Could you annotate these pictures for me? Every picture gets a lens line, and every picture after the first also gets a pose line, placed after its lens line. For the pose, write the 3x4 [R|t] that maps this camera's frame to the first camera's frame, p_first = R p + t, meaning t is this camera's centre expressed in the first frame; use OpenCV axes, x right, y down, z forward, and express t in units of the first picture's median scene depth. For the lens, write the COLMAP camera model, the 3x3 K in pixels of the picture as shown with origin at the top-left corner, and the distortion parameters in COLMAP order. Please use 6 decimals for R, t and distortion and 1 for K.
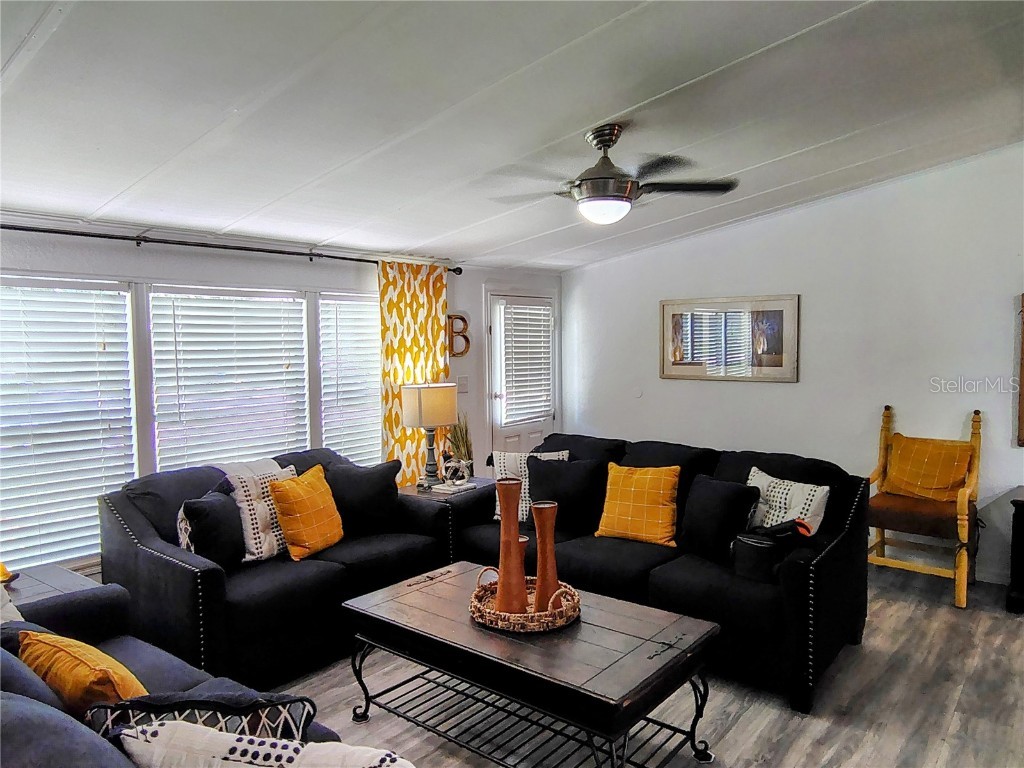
lens RADIAL K [[703.1, 0, 512.0], [0, 703.1, 384.0], [0, 0, 1]] dist [0.000938, 0.000709]
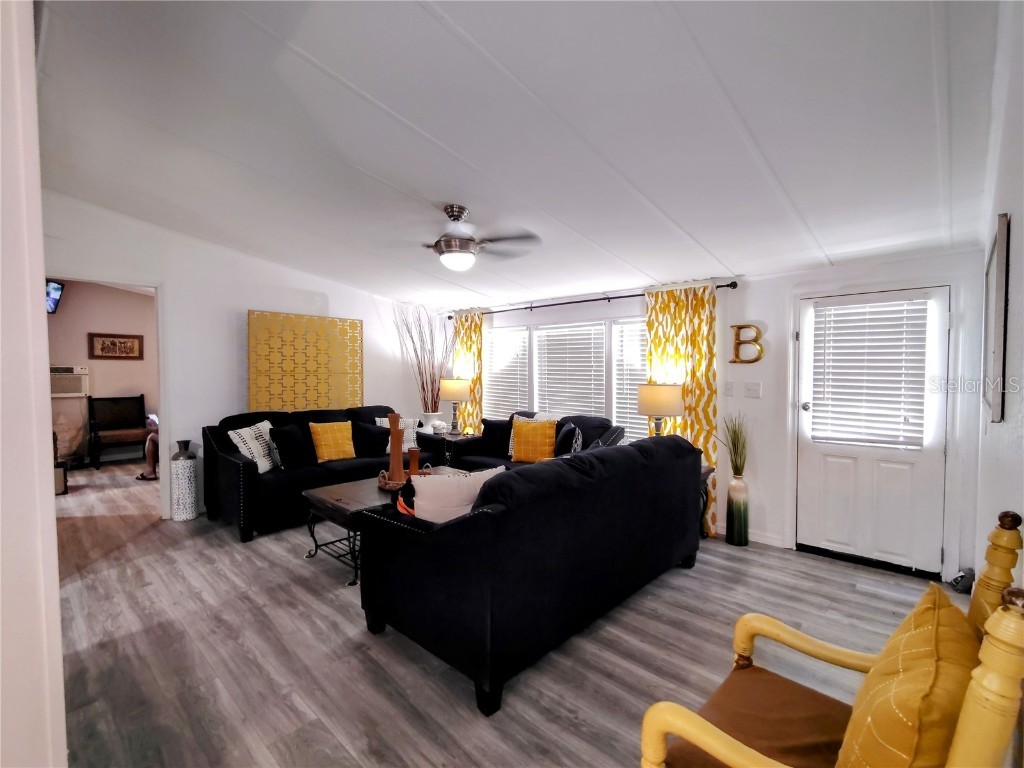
lens RADIAL K [[477.5, 0, 512.0], [0, 477.5, 384.0], [0, 0, 1]] dist [-0.001108, 0.000192]
pose [[-0.071559, 0.040235, -0.996625, 0.786815], [-0.060523, 0.997170, 0.044603, -0.021714], [0.995598, 0.063511, -0.068921, 0.811525]]
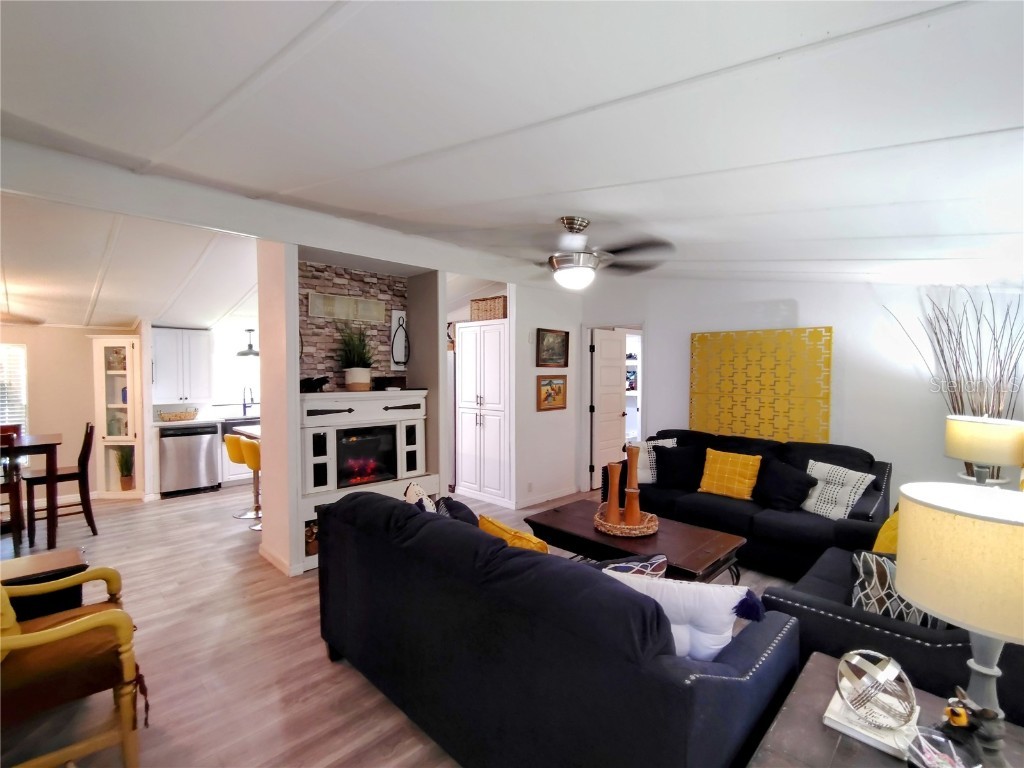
lens RADIAL K [[477.8, 0, 512.0], [0, 477.8, 384.0], [0, 0, 1]] dist [-0.000282, -0.001334]
pose [[-0.990897, -0.003293, 0.134579, 0.074683], [0.007575, 0.996753, 0.080162, -0.074673], [-0.134406, 0.080452, -0.987655, 1.297830]]
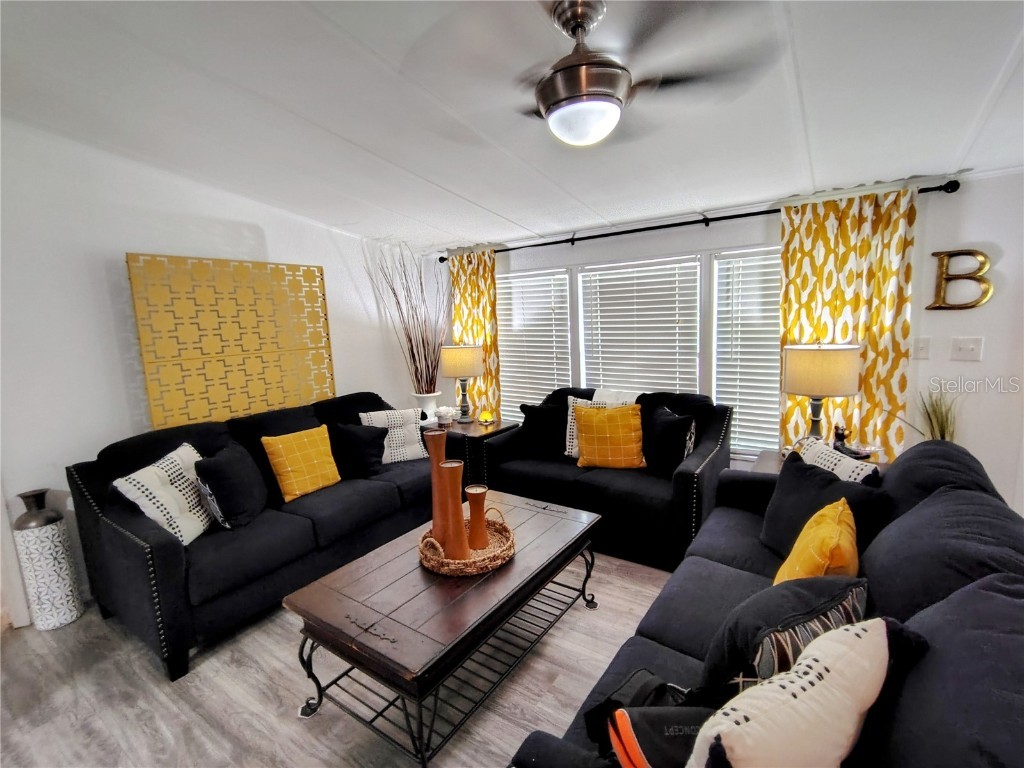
lens RADIAL K [[477.8, 0, 512.0], [0, 477.8, 384.0], [0, 0, 1]] dist [-0.000282, -0.001334]
pose [[0.072037, 0.149858, -0.986080, 0.440138], [-0.014119, 0.988702, 0.149225, -0.035482], [0.997302, 0.003173, 0.073340, 0.599604]]
